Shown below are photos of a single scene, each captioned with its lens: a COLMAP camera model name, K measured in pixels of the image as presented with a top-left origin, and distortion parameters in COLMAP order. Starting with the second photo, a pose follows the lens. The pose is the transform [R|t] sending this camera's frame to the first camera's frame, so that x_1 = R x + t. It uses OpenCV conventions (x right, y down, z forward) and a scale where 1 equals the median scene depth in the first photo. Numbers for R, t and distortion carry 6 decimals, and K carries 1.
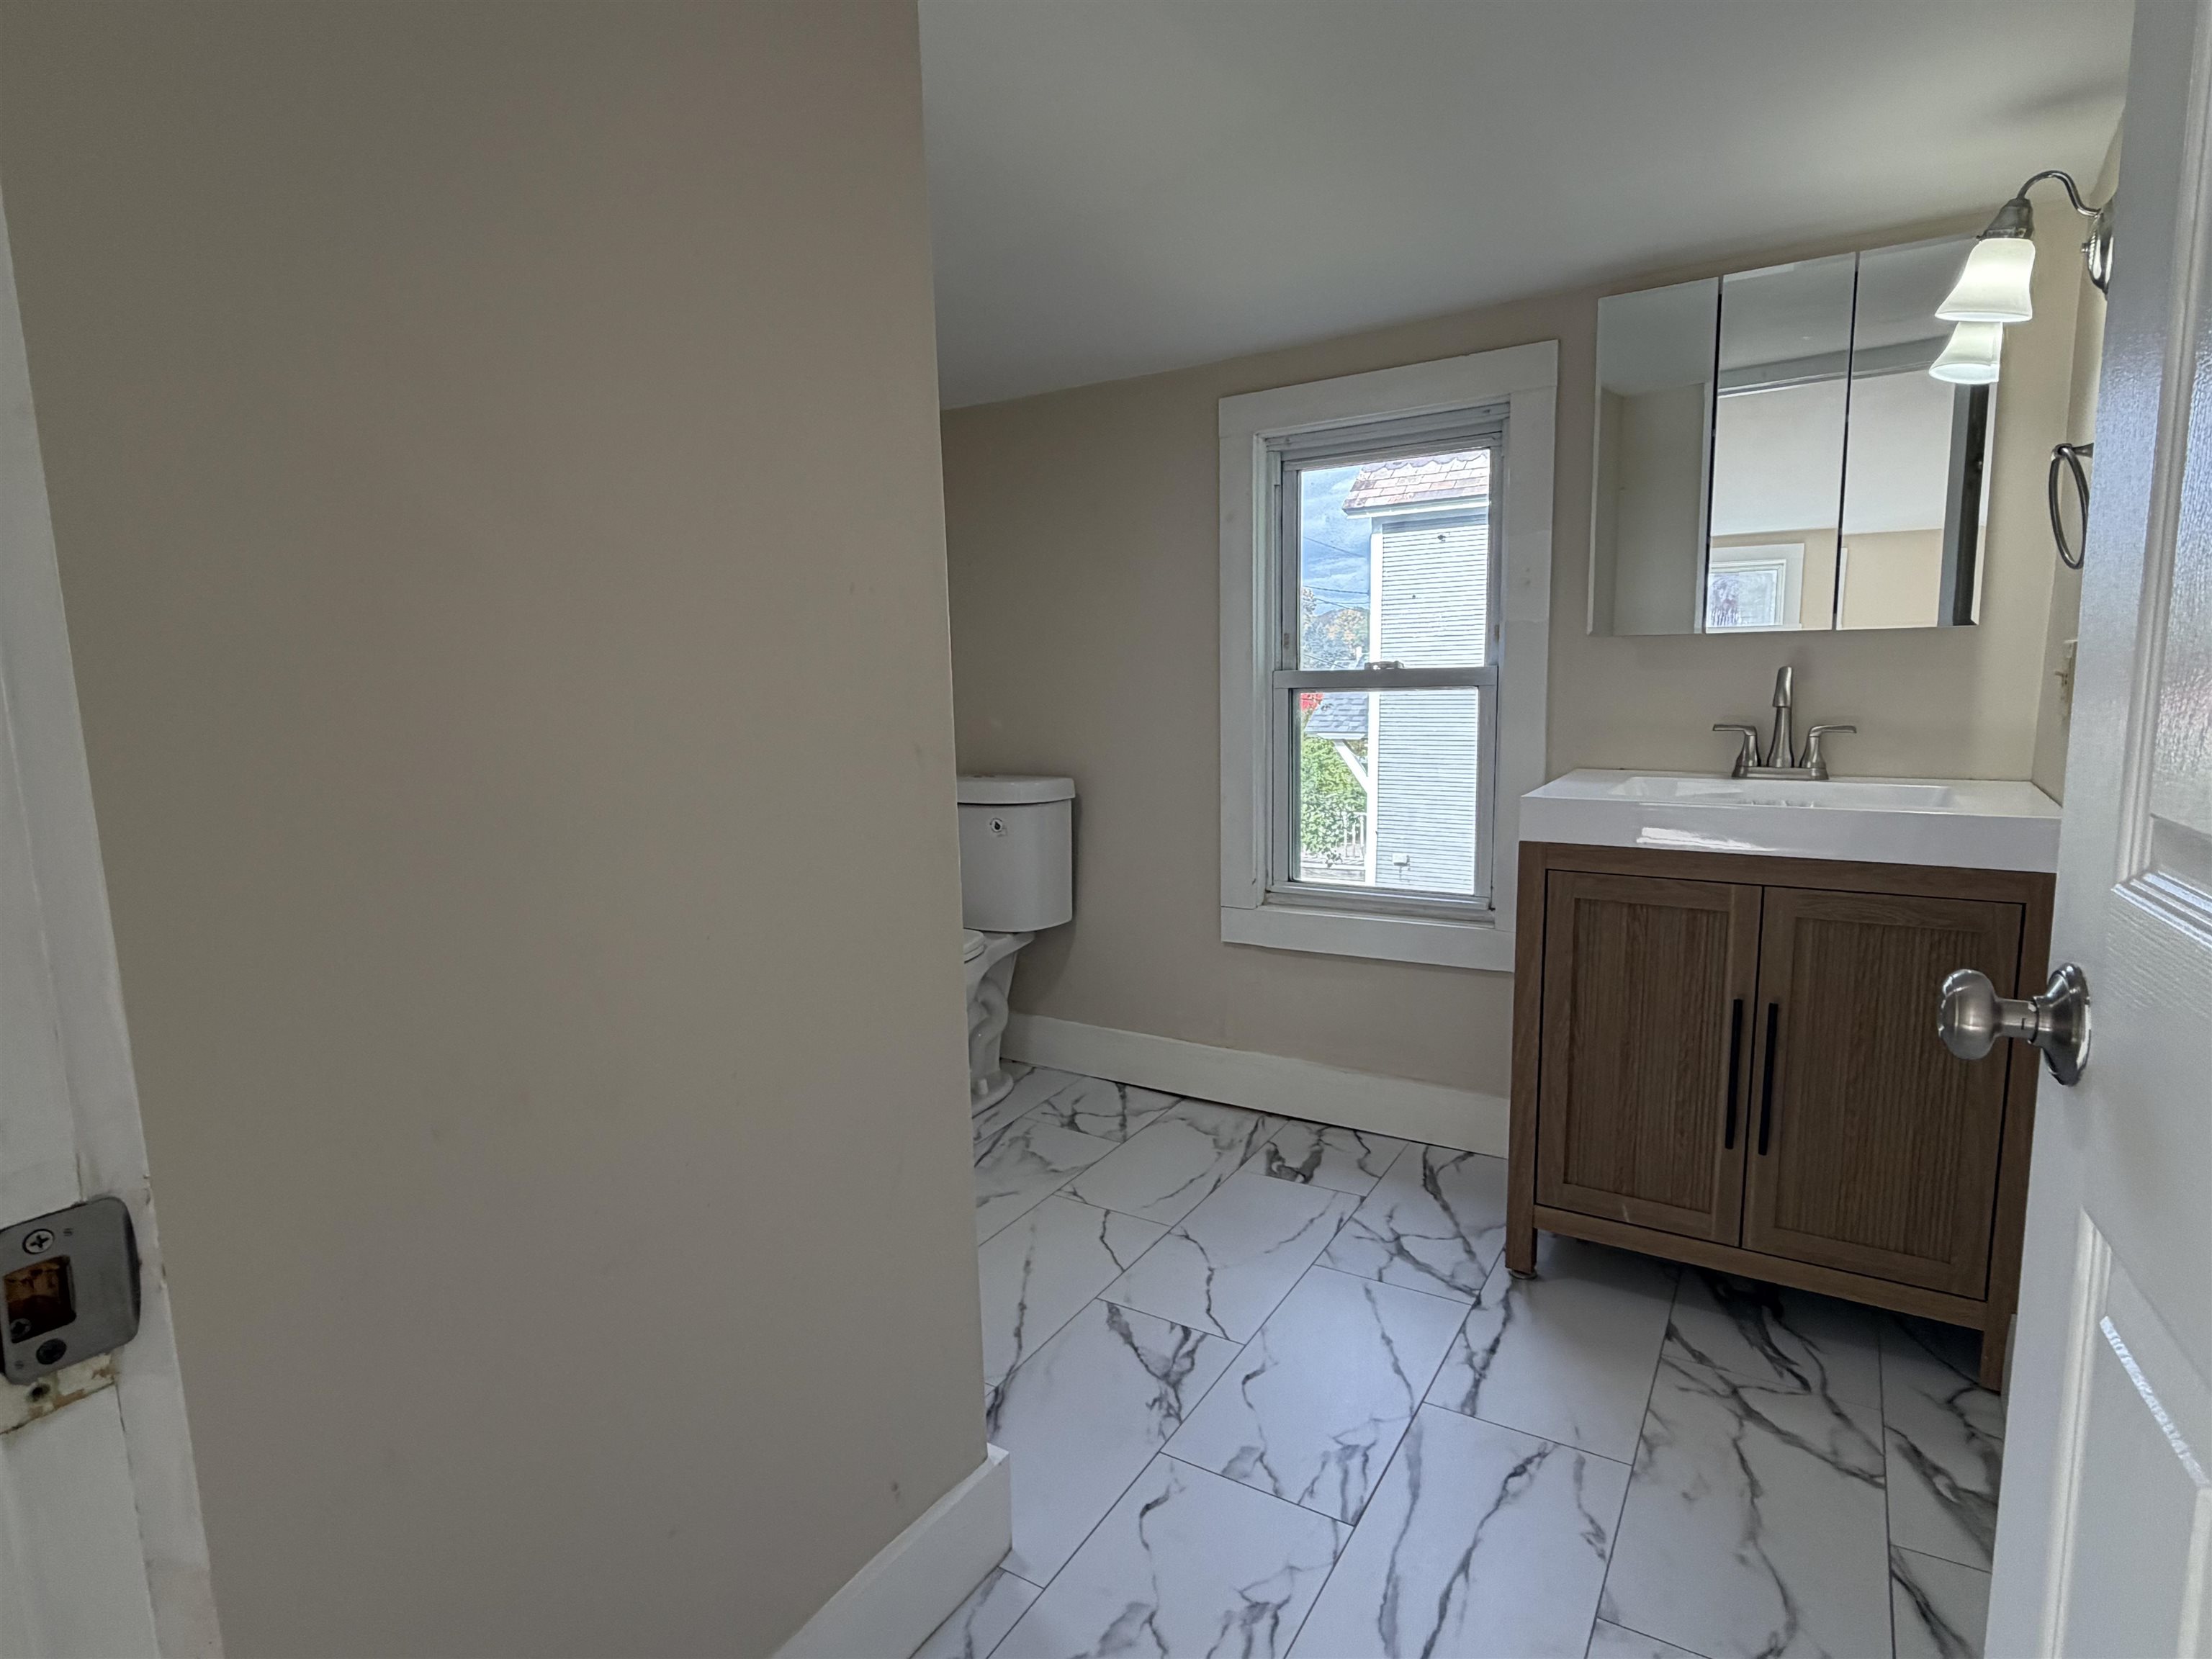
lens RADIAL K [[1165.7, 0, 1111.6], [0, 1165.7, 824.4], [0, 0, 1]] dist [-0.002773, -0.000026]
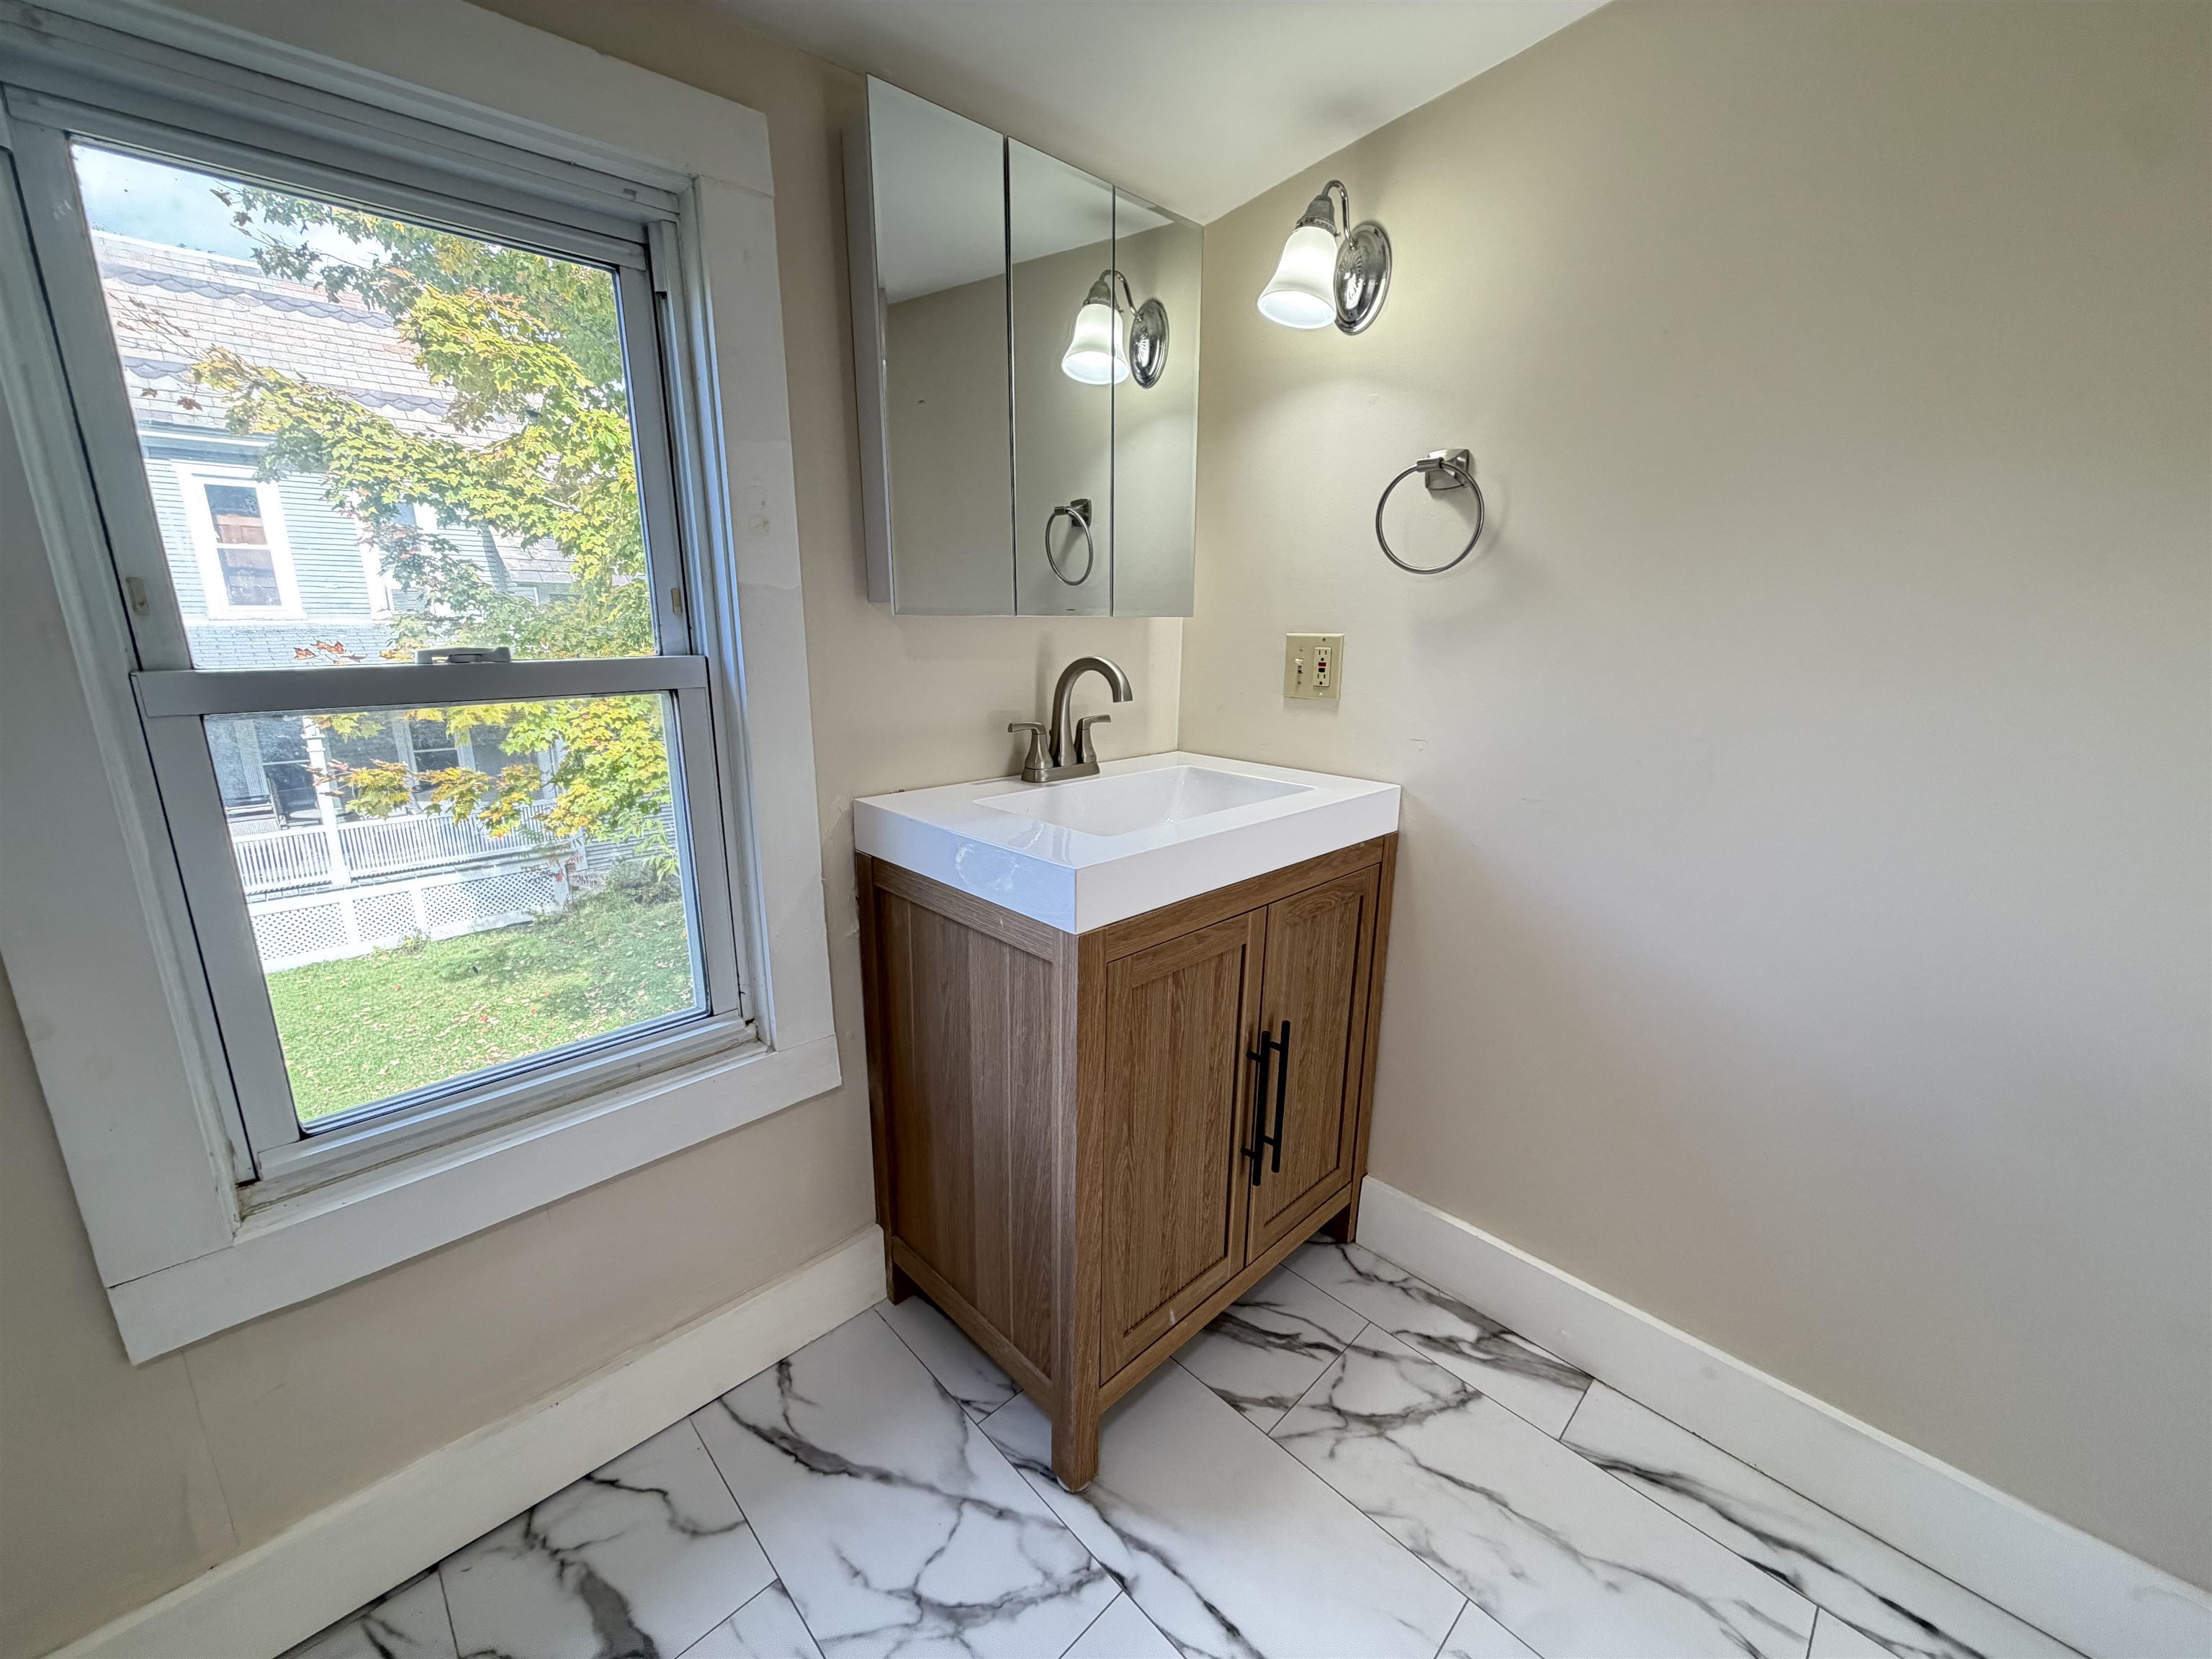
lens RADIAL K [[882.1, 0, 1105.0], [0, 882.1, 825.3], [0, 0, 1]] dist [0.000436, -0.000263]
pose [[0.245034, -0.203855, 0.947841, -0.096530], [0.119631, 0.976531, 0.179099, -0.125877], [-0.962105, 0.069506, 0.263670, 0.801972]]
